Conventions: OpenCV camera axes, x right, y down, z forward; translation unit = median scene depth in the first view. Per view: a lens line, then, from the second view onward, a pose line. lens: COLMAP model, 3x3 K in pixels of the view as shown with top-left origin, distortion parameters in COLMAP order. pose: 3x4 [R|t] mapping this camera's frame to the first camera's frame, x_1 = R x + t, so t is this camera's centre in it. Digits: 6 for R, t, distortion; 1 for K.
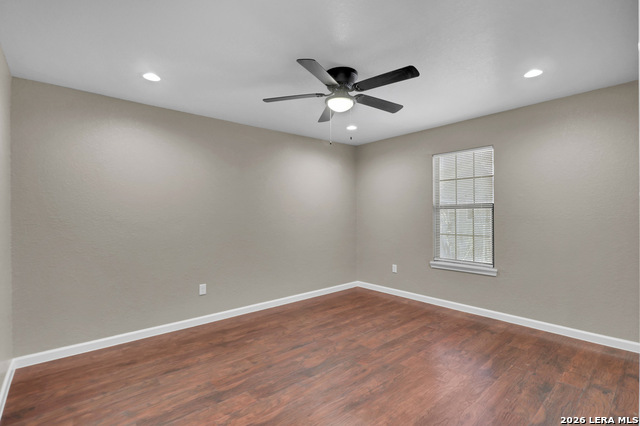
lens RADIAL K [[300.1, 0, 318.9], [0, 300.1, 210.7], [0, 0, 1]] dist [0.000141, -0.000258]
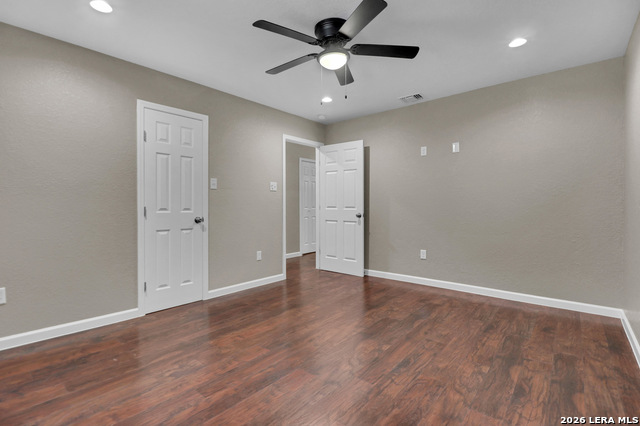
lens RADIAL K [[300.1, 0, 318.9], [0, 300.1, 210.7], [0, 0, 1]] dist [0.000141, -0.000258]
pose [[-0.985751, 0.011770, -0.167800, 0.257895], [0.010003, 0.999885, 0.011373, 0.092414], [0.167915, 0.009532, -0.985755, 1.785793]]
